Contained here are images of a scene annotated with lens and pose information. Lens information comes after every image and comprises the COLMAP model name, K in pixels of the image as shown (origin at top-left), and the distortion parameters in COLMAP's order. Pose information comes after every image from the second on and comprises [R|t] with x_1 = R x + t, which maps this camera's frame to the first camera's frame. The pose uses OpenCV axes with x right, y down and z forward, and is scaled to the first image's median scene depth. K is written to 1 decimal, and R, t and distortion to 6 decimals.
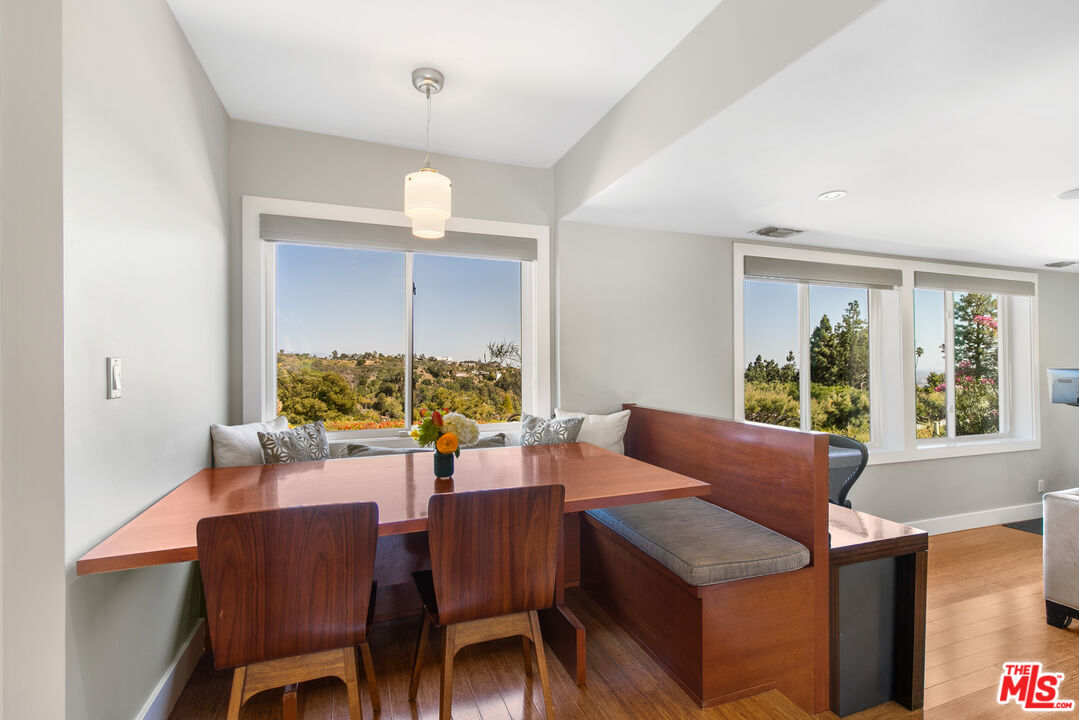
lens RADIAL K [[494.4, 0, 538.7], [0, 494.4, 358.4], [0, 0, 1]] dist [-0.005555, 0.001256]
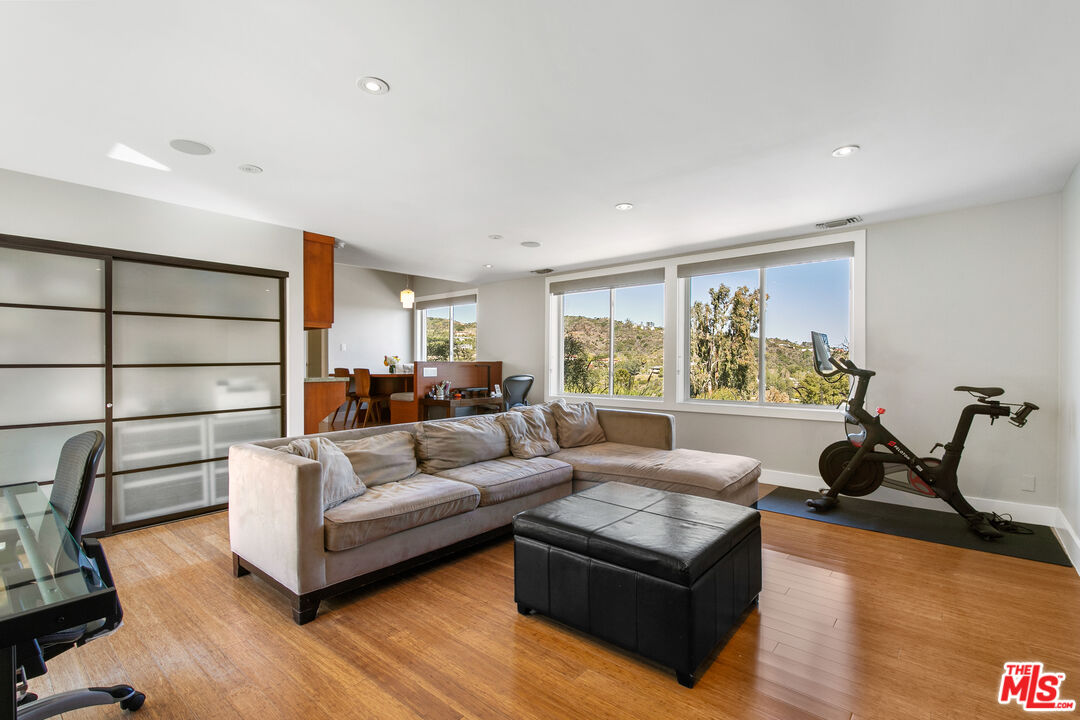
lens RADIAL K [[494.9, 0, 536.9], [0, 494.9, 367.9], [0, 0, 1]] dist [-0.005555, 0.001256]
pose [[0.490951, 0.003244, -0.871181, 0.114522], [0.011068, 0.999889, 0.009961, 0.004933], [0.871117, -0.014533, 0.490861, 0.002941]]
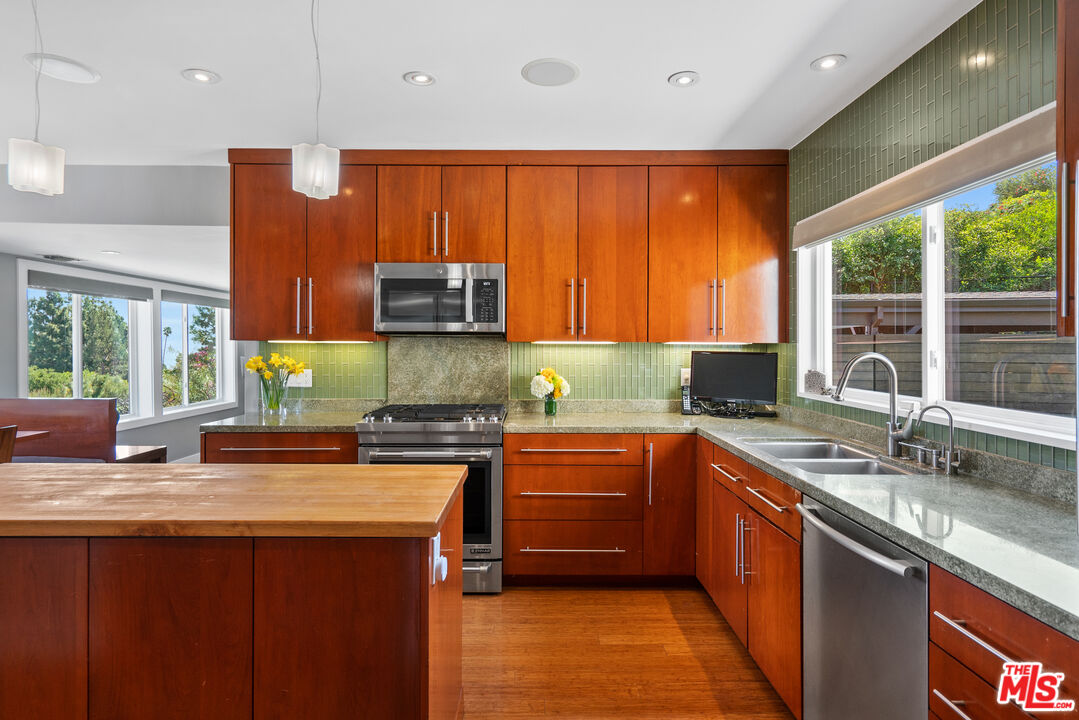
lens RADIAL K [[570.0, 0, 540.1], [0, 570.0, 344.7], [0, 0, 1]] dist [0.003261, -0.006065]
pose [[0.328945, 0.001008, 0.944348, -0.028637], [-0.013794, 0.999898, 0.003738, -0.002627], [-0.944248, -0.014256, 0.328926, -0.038156]]
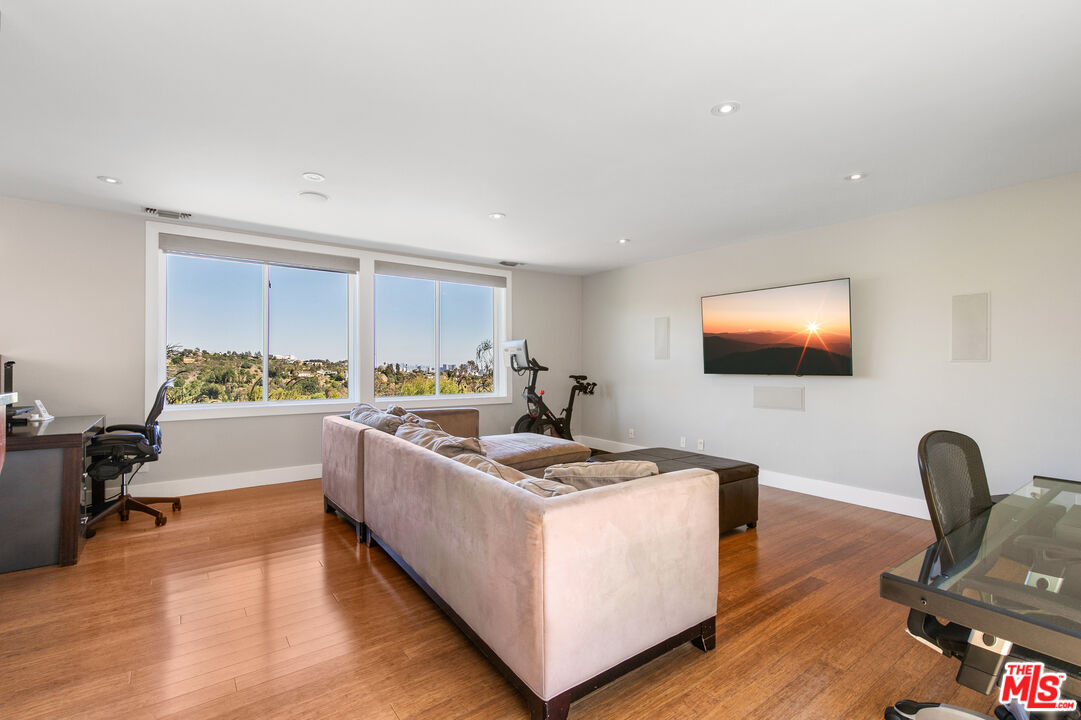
lens RADIAL K [[495.4, 0, 542.7], [0, 495.4, 363.6], [0, 0, 1]] dist [-0.005555, 0.001256]
pose [[0.958907, 0.005187, 0.283672, 0.054807], [-0.008161, 0.999923, 0.009305, 0.004802], [-0.283602, -0.011238, 0.958876, -0.022543]]
